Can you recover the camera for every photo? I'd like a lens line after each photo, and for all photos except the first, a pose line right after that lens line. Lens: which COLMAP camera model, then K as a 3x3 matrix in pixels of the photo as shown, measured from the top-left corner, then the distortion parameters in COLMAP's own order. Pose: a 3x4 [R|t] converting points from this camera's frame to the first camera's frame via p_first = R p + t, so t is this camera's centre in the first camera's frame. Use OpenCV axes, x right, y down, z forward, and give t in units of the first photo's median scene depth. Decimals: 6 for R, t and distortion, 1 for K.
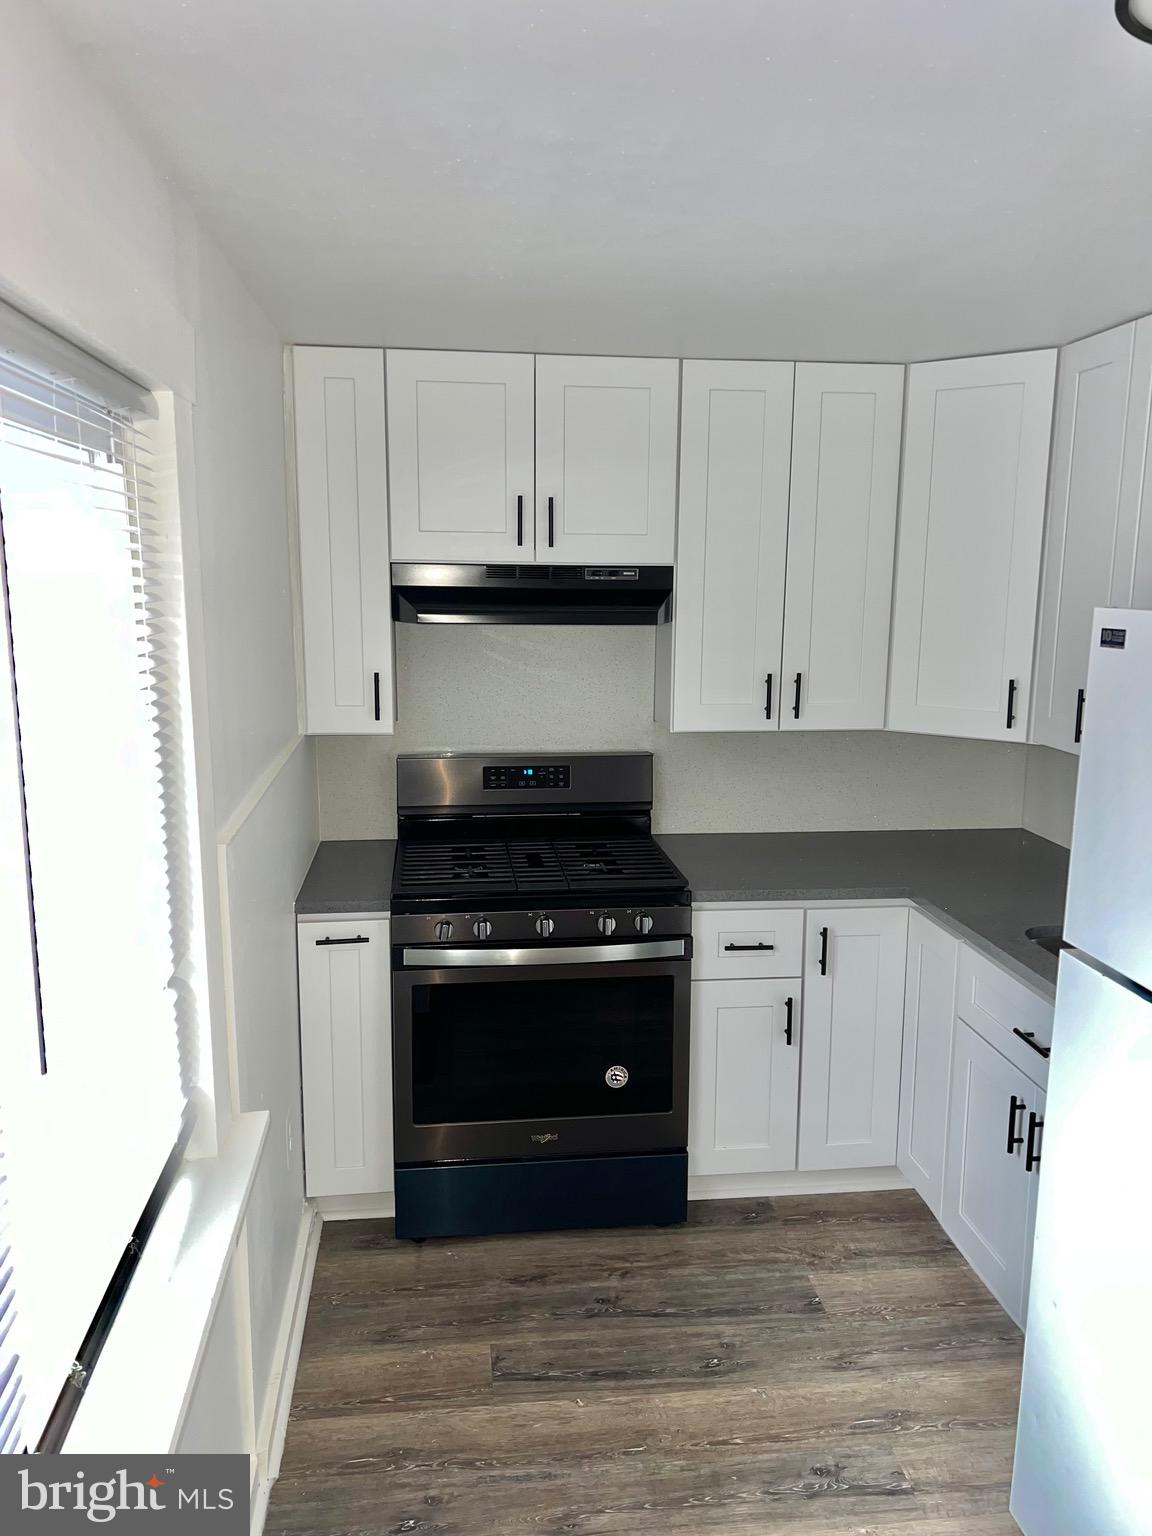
lens RADIAL K [[1141.2, 0, 579.2], [0, 1141.2, 760.9], [0, 0, 1]] dist [0.040034, -0.044937]
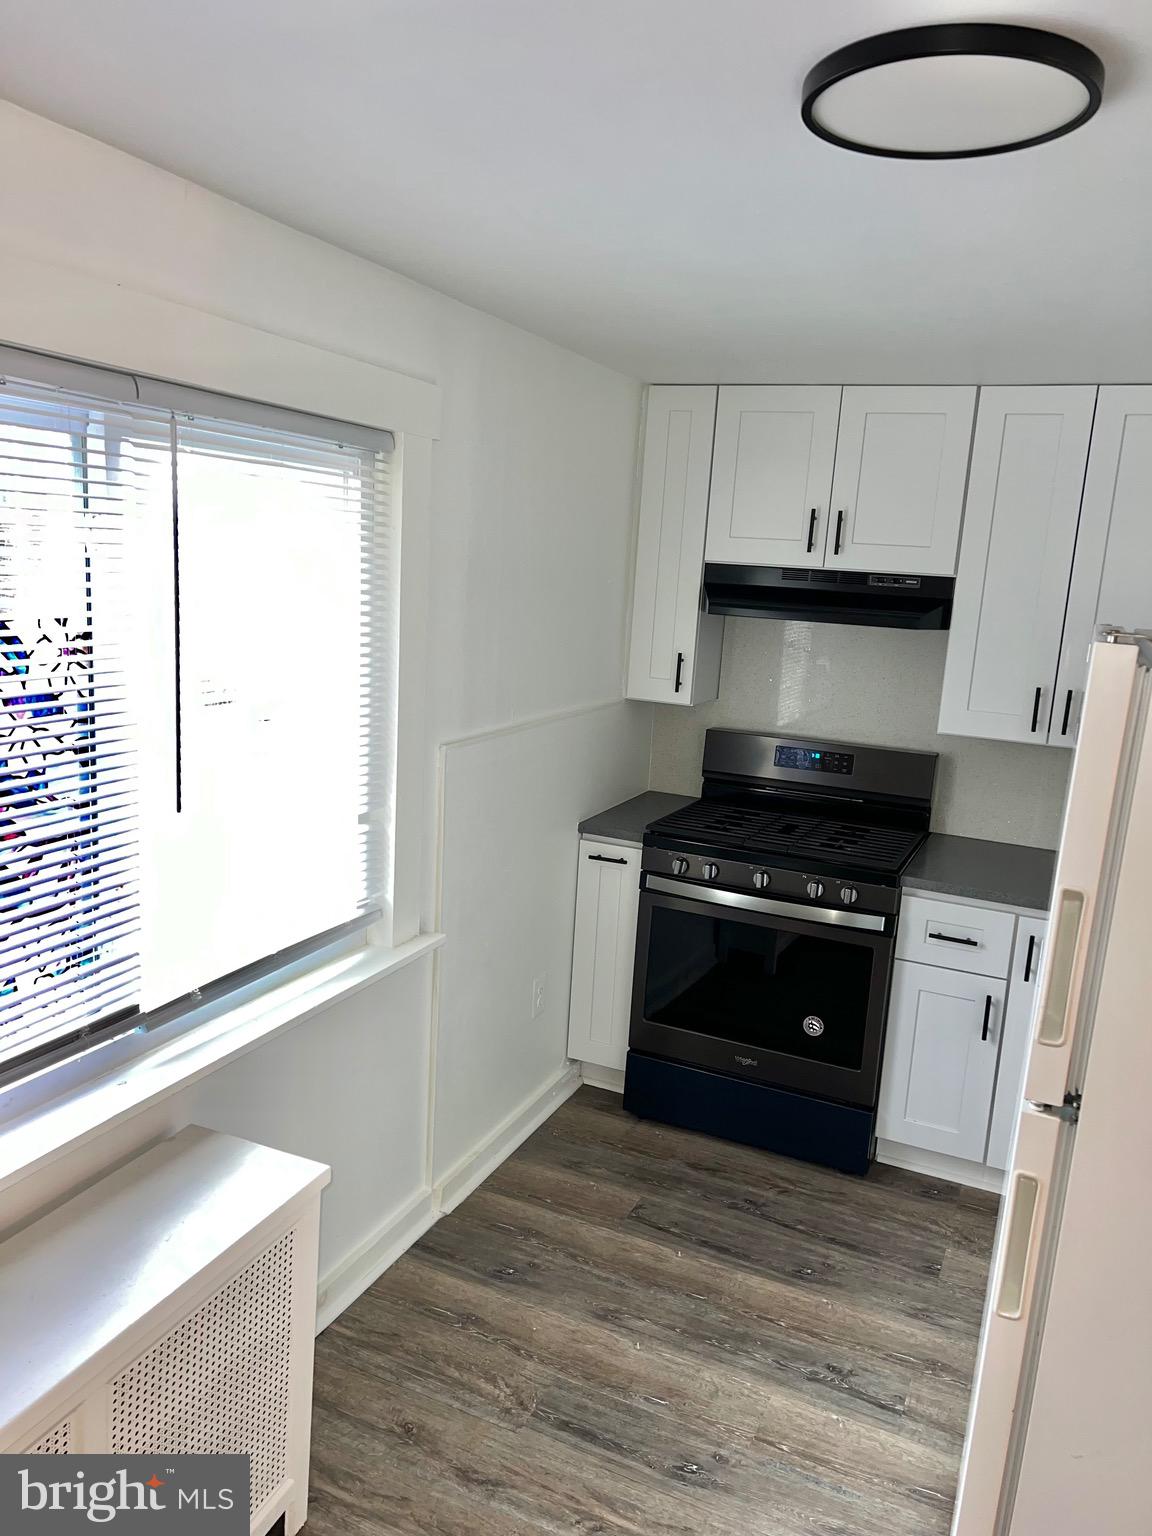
lens RADIAL K [[1141.2, 0, 572.7], [0, 1141.2, 769.1], [0, 0, 1]] dist [0.040034, -0.044937]
pose [[0.857797, 0.138321, -0.495026, 0.358041], [-0.135883, 0.989871, 0.041129, 0.011349], [0.495701, 0.031985, 0.867904, -0.106783]]
